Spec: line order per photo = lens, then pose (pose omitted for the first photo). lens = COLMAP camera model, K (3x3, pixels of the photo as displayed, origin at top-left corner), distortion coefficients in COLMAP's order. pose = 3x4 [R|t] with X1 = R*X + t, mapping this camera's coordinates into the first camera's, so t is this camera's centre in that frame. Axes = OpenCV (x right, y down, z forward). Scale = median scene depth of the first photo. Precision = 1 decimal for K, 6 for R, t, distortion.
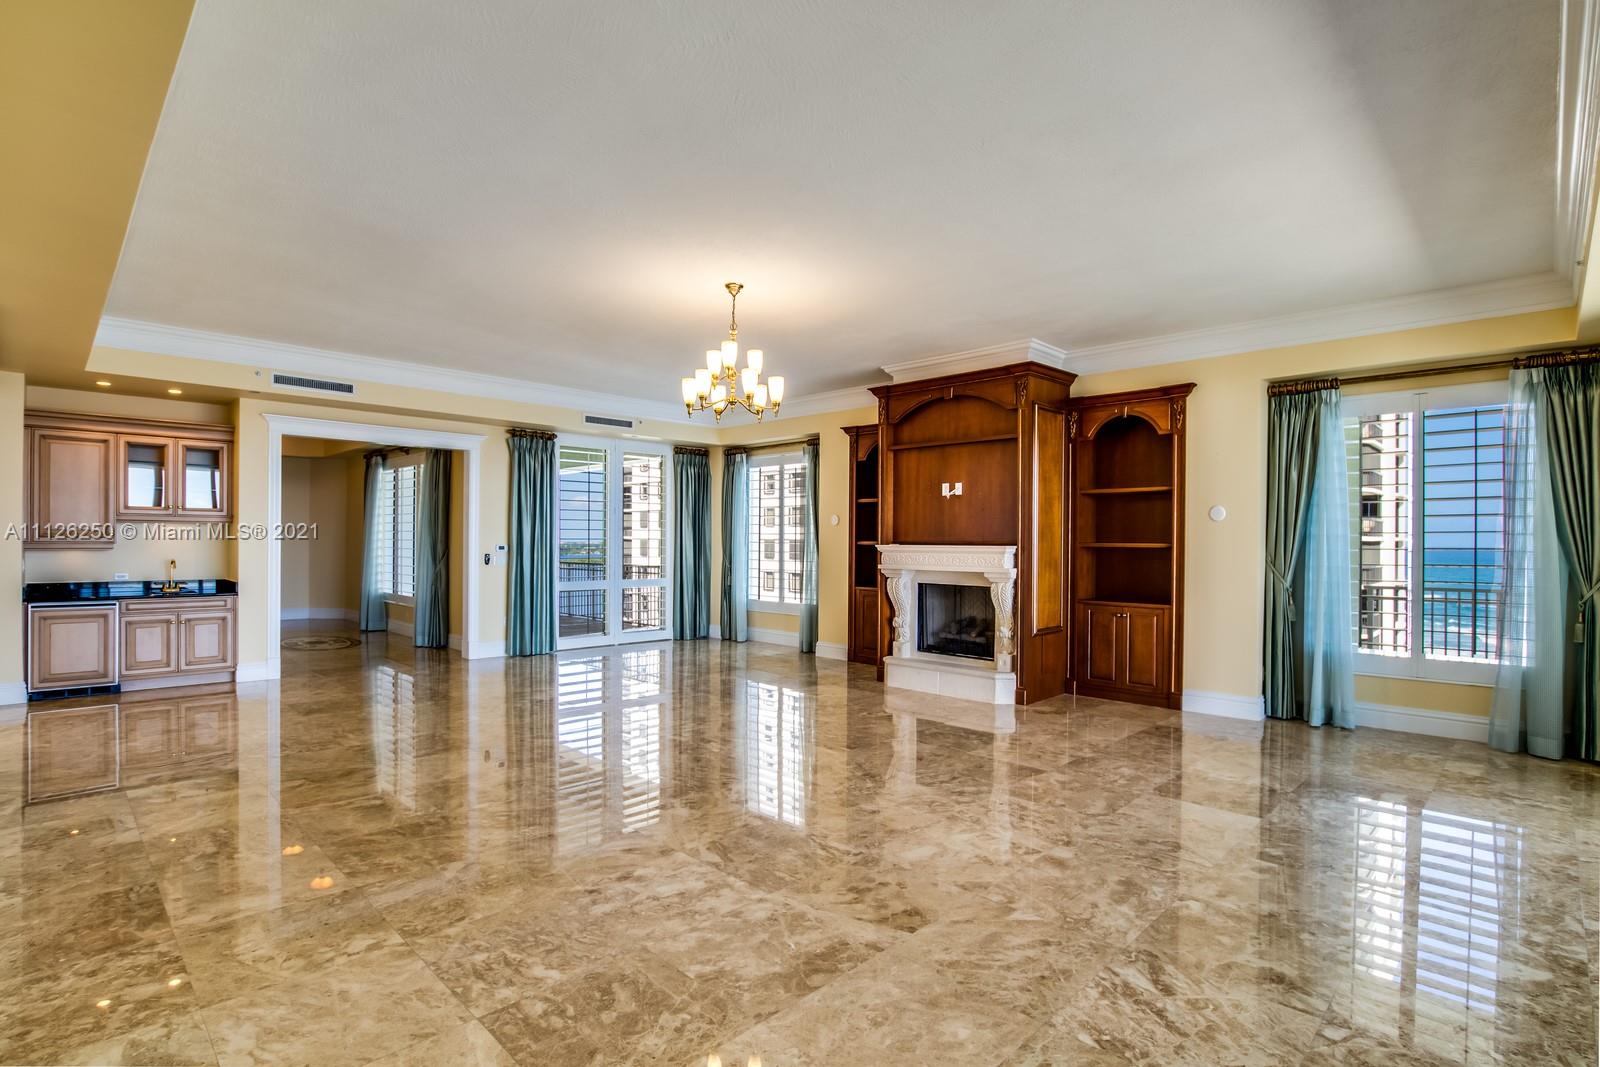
lens RADIAL K [[736.2, 0, 749.3], [0, 736.2, 531.5], [0, 0, 1]] dist [-0.032101, 0.007239]
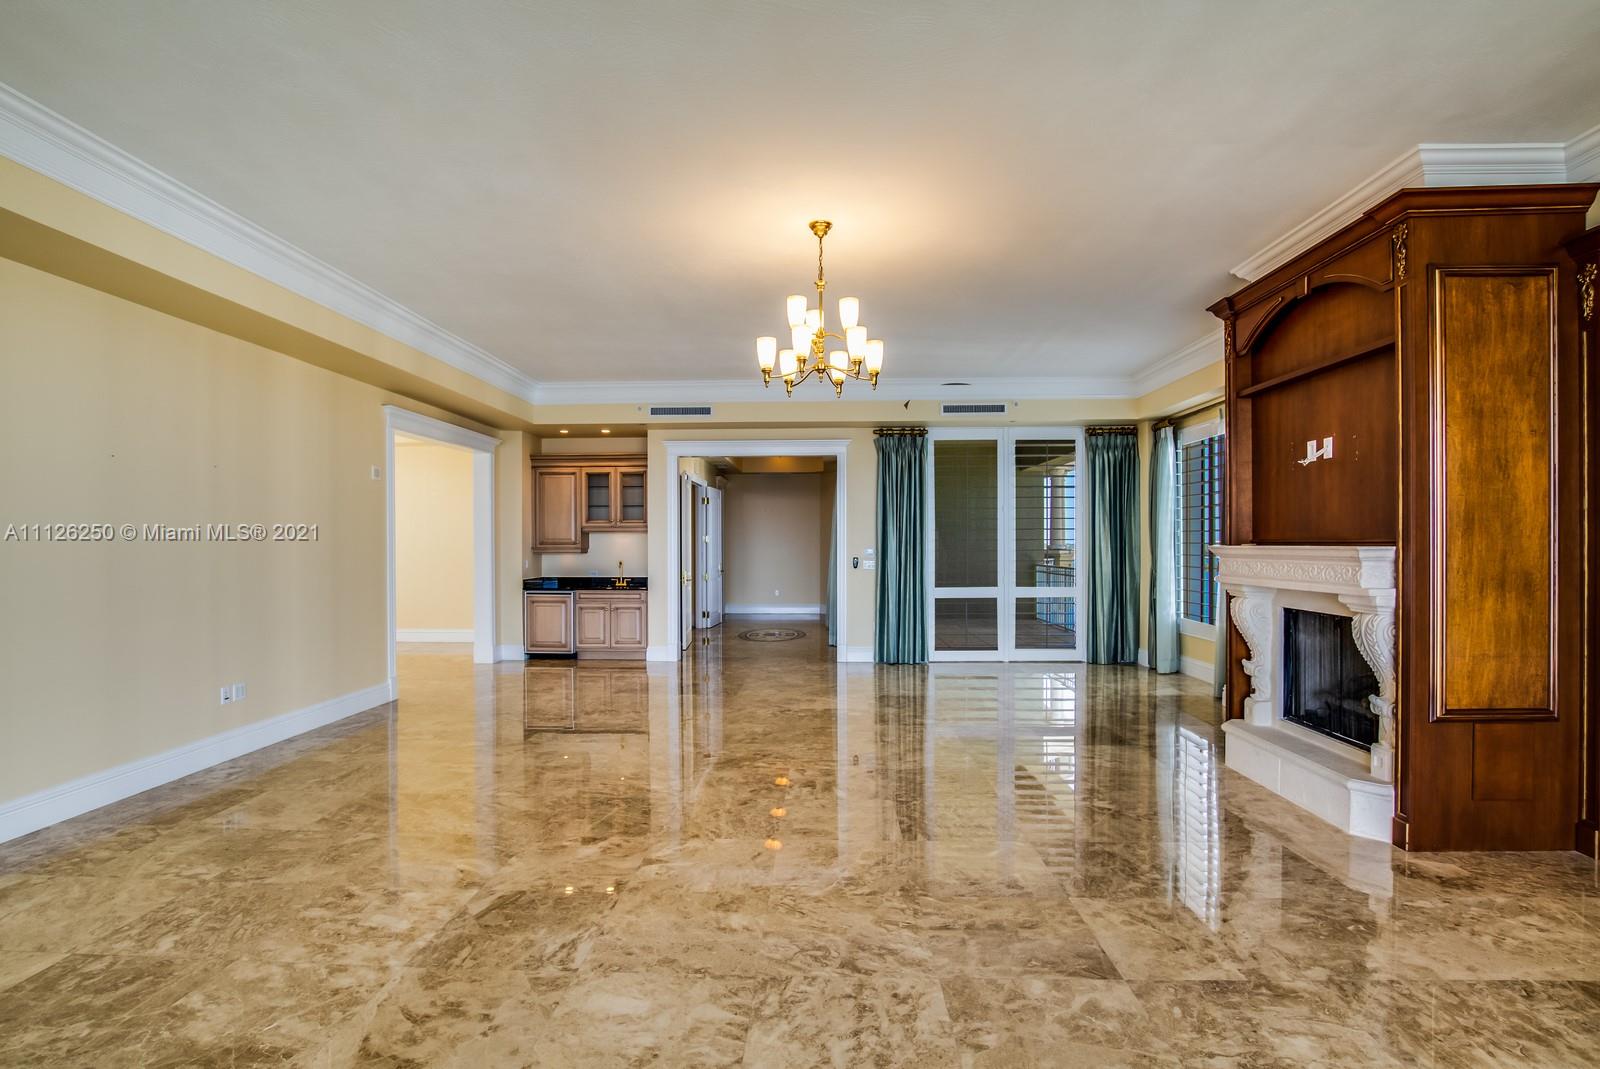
lens RADIAL K [[743.1, 0, 800.0], [0, 743.1, 534.5], [0, 0, 1]] dist [-0.032583, 0.006719]
pose [[0.719273, -0.017413, -0.694509, 0.388064], [0.016738, 0.999830, -0.007733, 0.007835], [0.694526, -0.006062, 0.719442, 0.297932]]
